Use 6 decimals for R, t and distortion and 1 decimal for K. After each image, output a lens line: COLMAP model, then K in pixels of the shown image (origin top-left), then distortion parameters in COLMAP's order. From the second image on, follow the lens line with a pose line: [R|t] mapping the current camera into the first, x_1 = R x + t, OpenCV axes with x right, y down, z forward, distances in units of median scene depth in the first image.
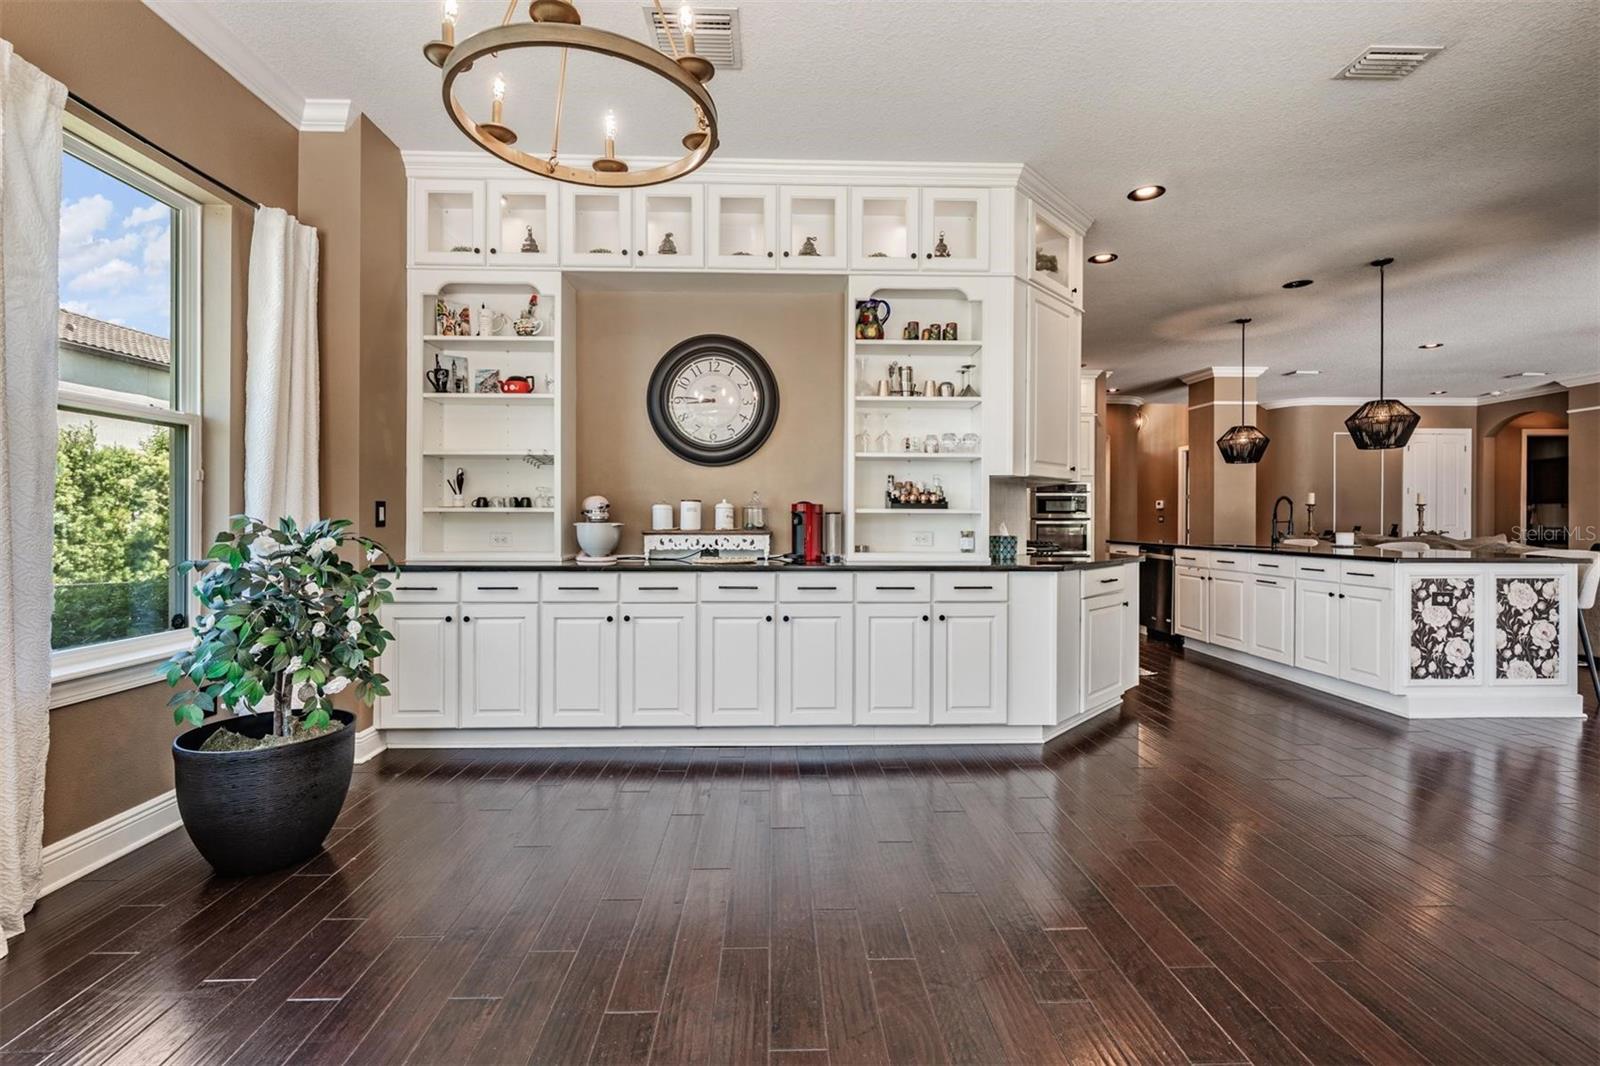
lens RADIAL K [[709.0, 0, 799.1], [0, 709.0, 524.6], [0, 0, 1]] dist [-0.001415, -0.000292]
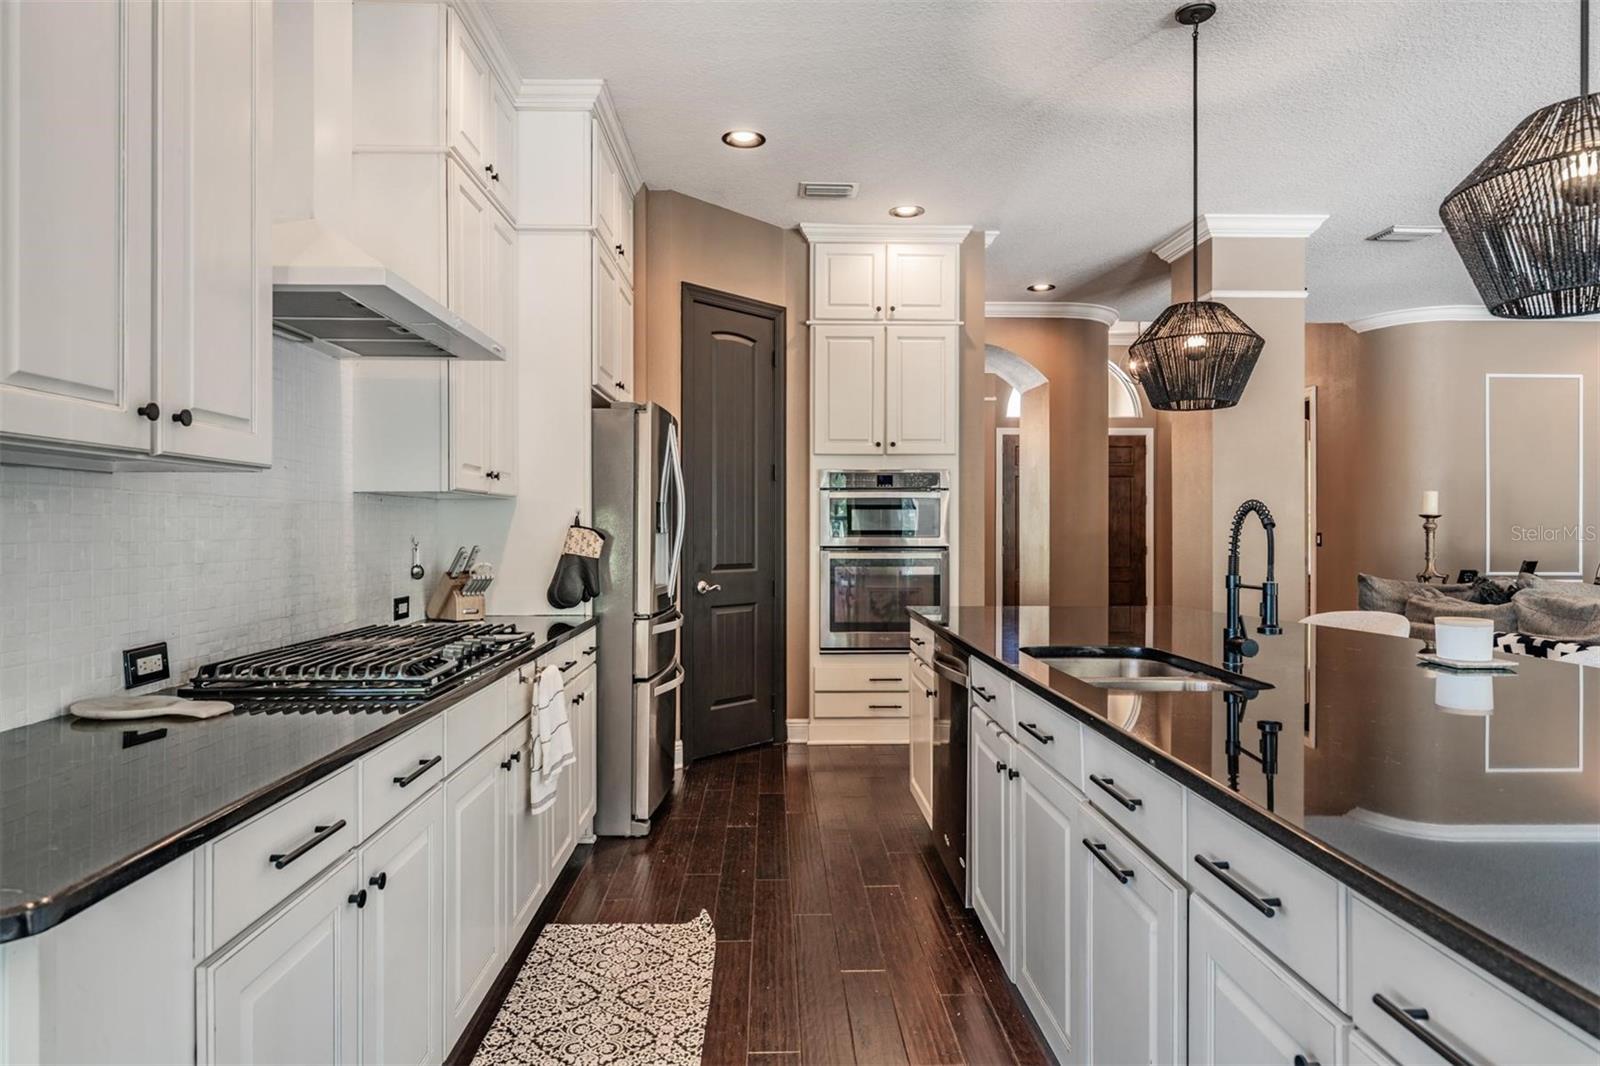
lens RADIAL K [[943.5, 0, 798.8], [0, 943.5, 532.5], [0, 0, 1]] dist [0.004137, 0.000518]
pose [[0.999991, -0.003948, -0.001600, 0.316421], [0.003943, 0.999989, -0.002649, -0.017171], [0.001611, 0.002643, 0.999995, 0.386967]]
